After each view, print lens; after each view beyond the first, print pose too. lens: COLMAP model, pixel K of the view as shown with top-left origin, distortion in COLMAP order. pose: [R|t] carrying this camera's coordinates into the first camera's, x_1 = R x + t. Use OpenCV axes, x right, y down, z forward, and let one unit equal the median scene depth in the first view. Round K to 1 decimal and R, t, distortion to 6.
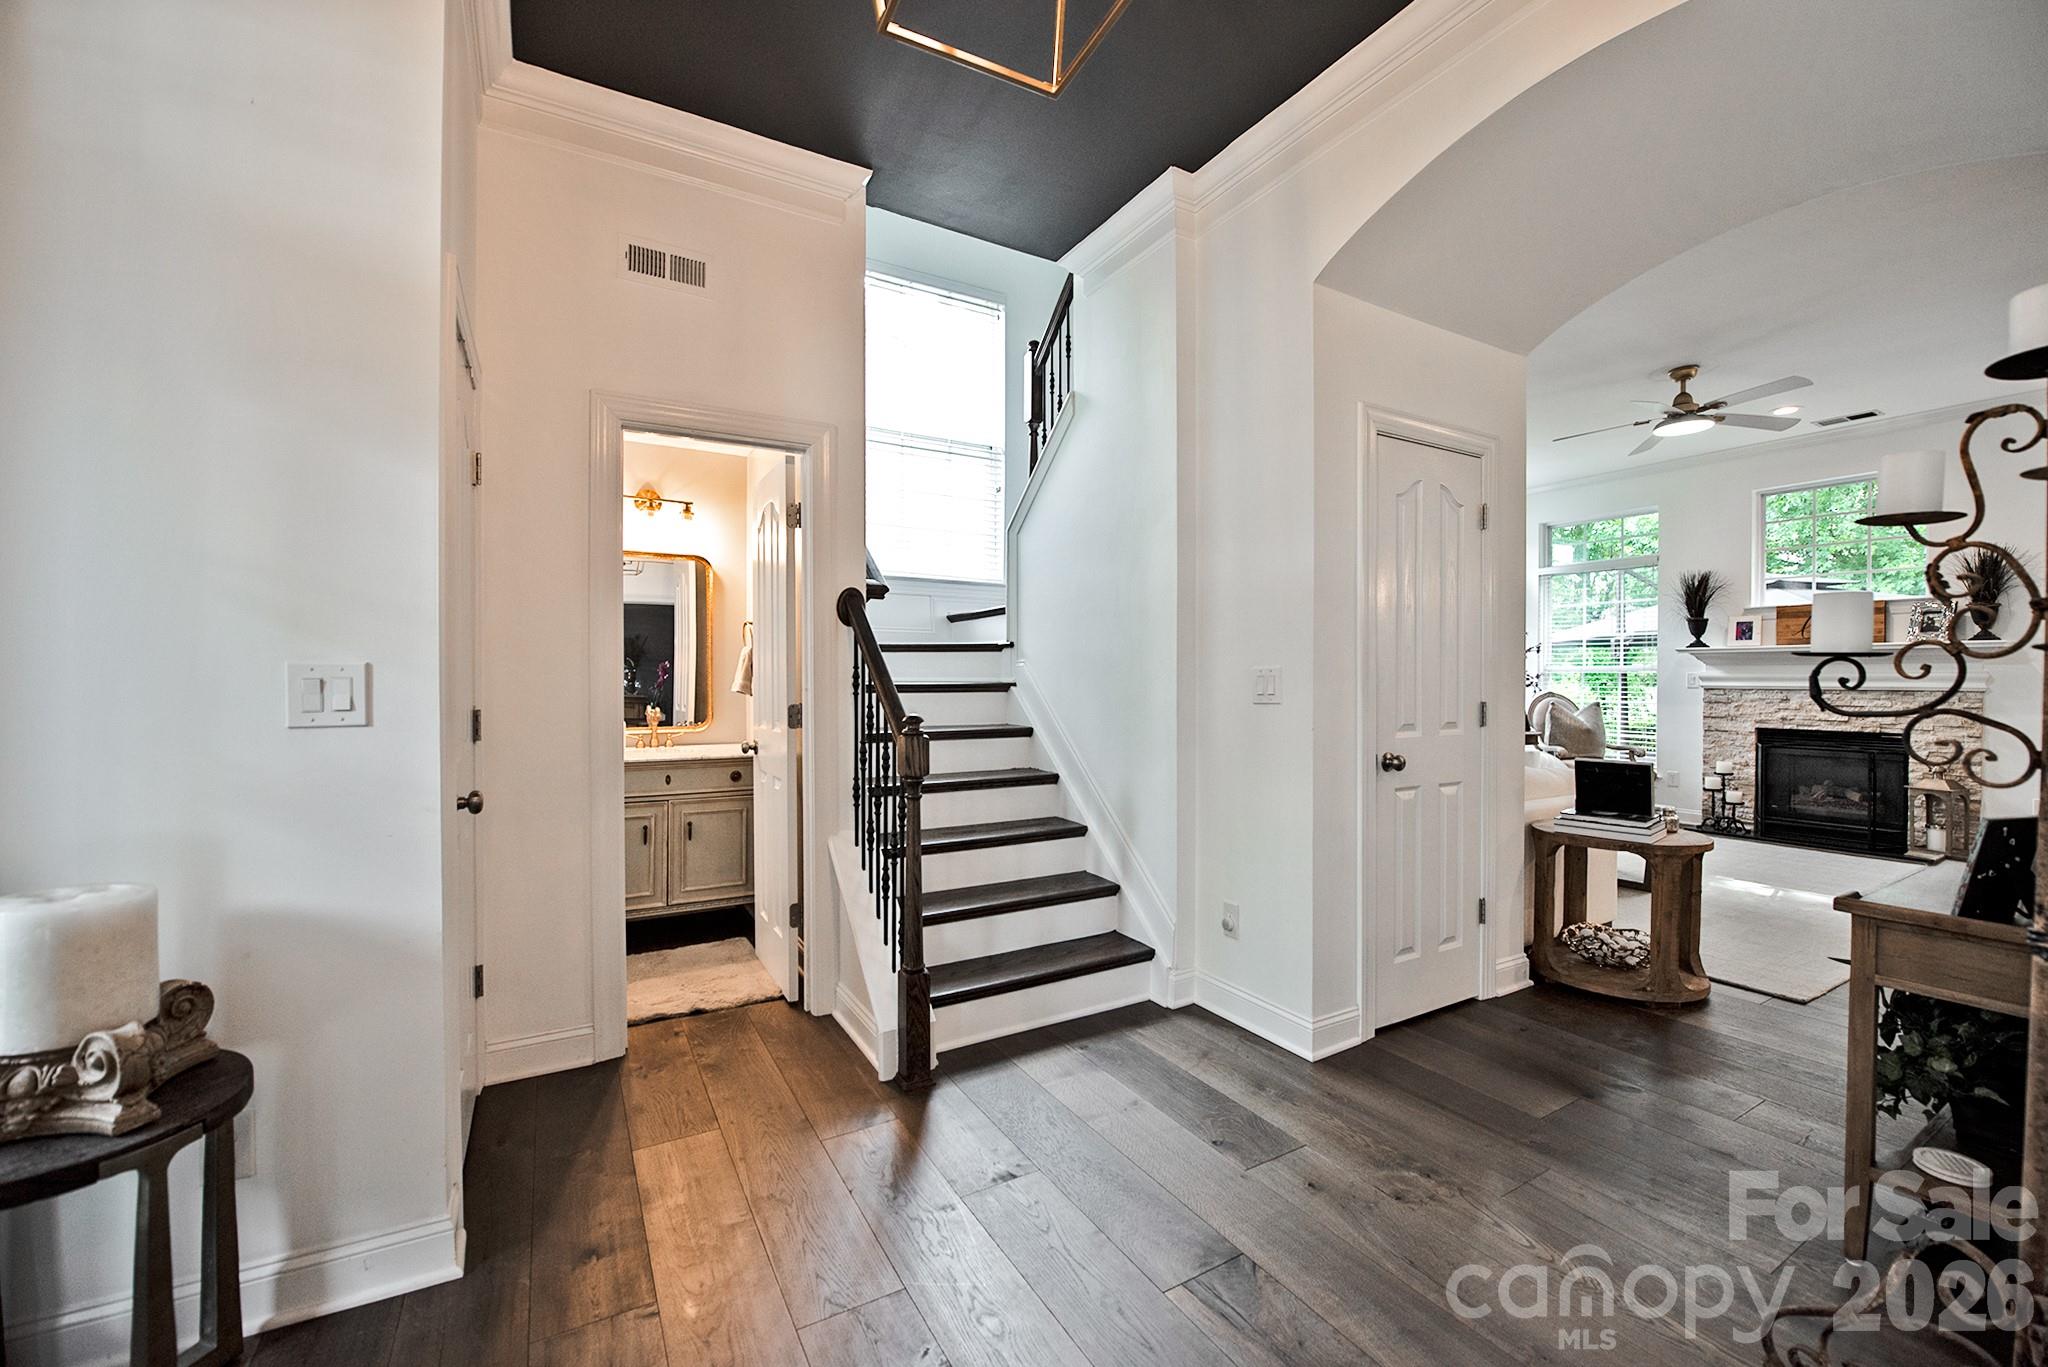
lens RADIAL K [[828.1, 0, 1018.2], [0, 828.1, 679.8], [0, 0, 1]] dist [-0.011323, -0.000968]
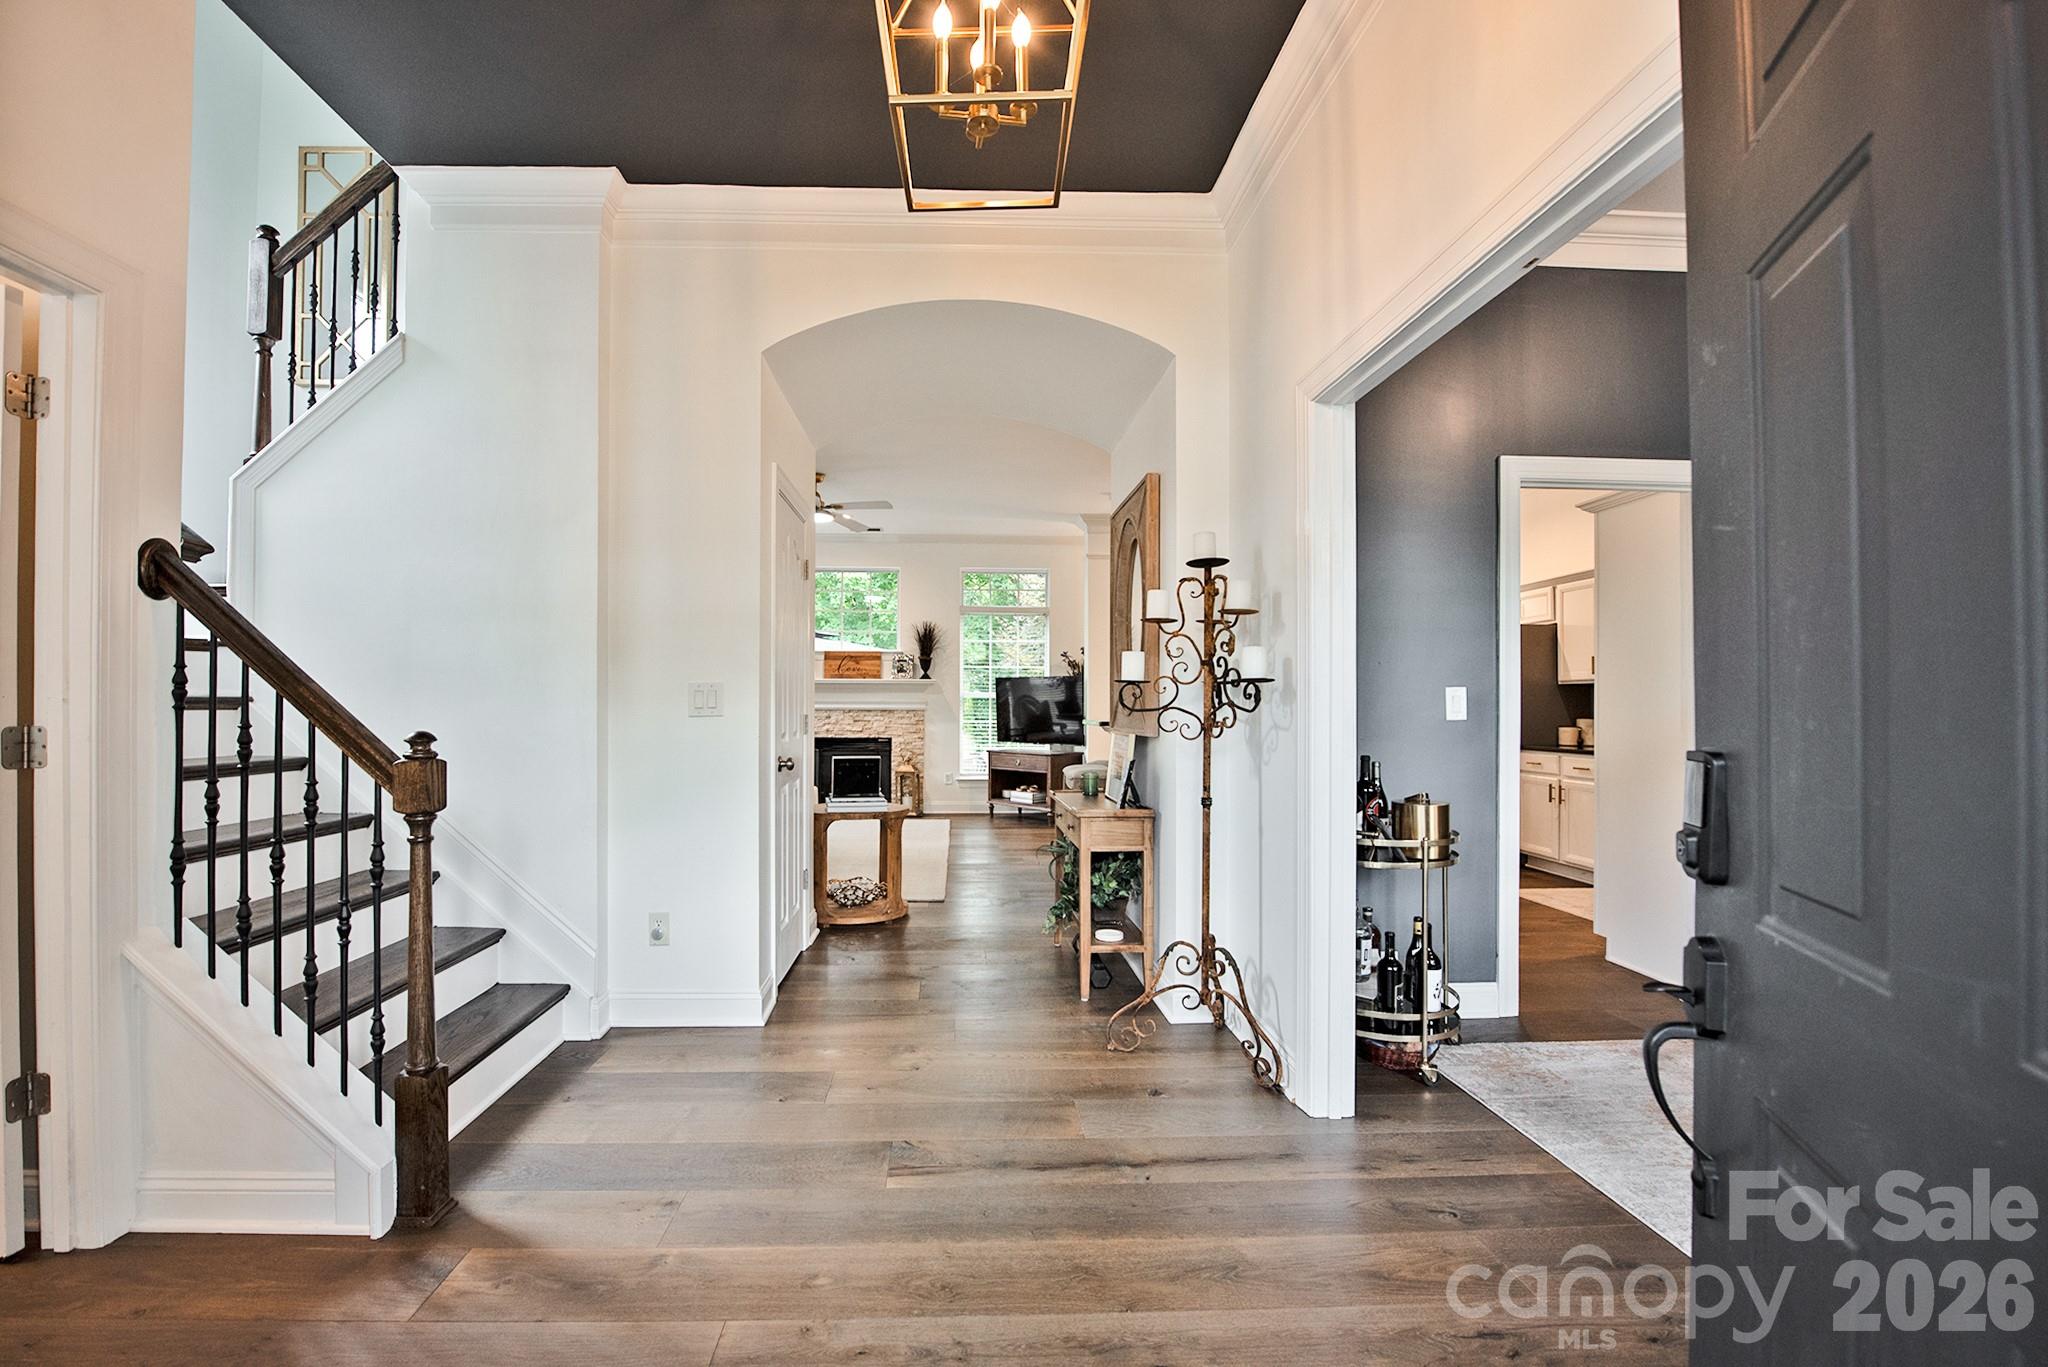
lens RADIAL K [[828.1, 0, 1013.7], [0, 828.1, 688.4], [0, 0, 1]] dist [-0.011323, -0.000968]
pose [[0.455250, 0.021521, 0.890103, -0.452040], [-0.002201, 0.999732, -0.023046, 0.016133], [-0.890361, 0.008532, 0.455175, 0.138660]]
